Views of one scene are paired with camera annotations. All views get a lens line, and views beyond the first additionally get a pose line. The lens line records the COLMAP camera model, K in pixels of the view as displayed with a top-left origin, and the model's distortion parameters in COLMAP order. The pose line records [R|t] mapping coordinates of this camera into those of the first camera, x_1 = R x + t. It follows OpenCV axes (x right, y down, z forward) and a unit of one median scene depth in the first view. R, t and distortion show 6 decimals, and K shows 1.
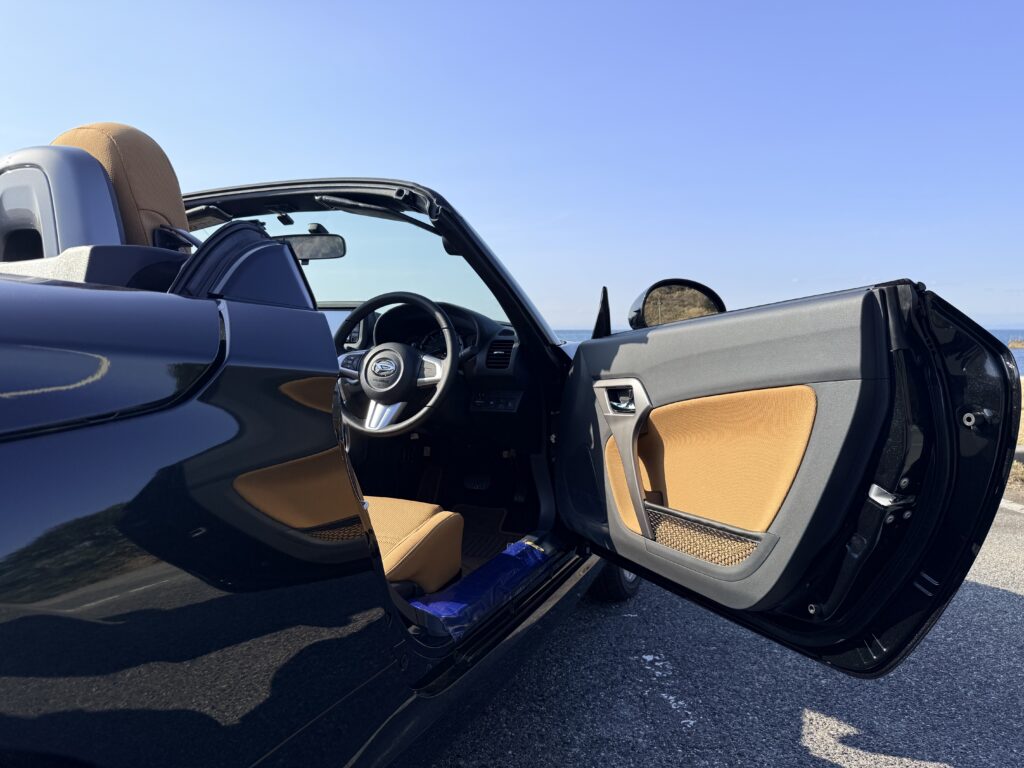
lens RADIAL K [[705.9, 0, 516.4], [0, 705.9, 386.5], [0, 0, 1]] dist [0.006479, -0.015665]
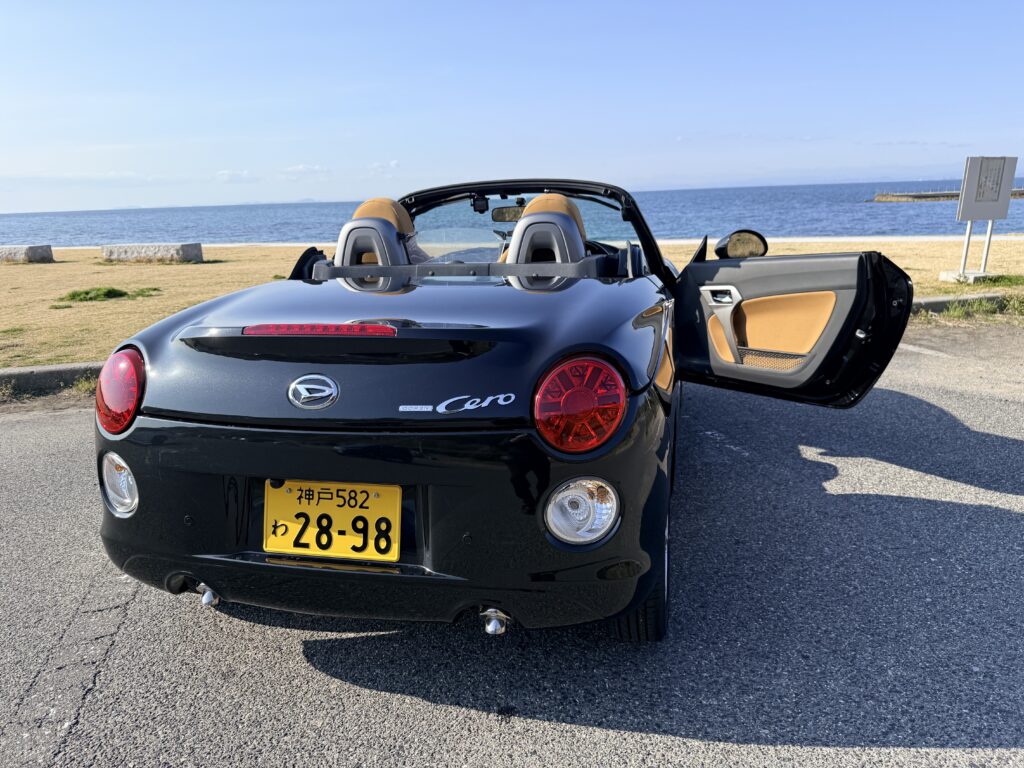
lens RADIAL K [[705.9, 0, 510.5], [0, 705.9, 382.2], [0, 0, 1]] dist [0.006479, -0.015665]
pose [[0.988307, -0.073725, 0.133470, -0.702419], [0.049671, 0.983256, 0.175328, -0.118858], [-0.144161, -0.166648, 0.975421, -0.866716]]
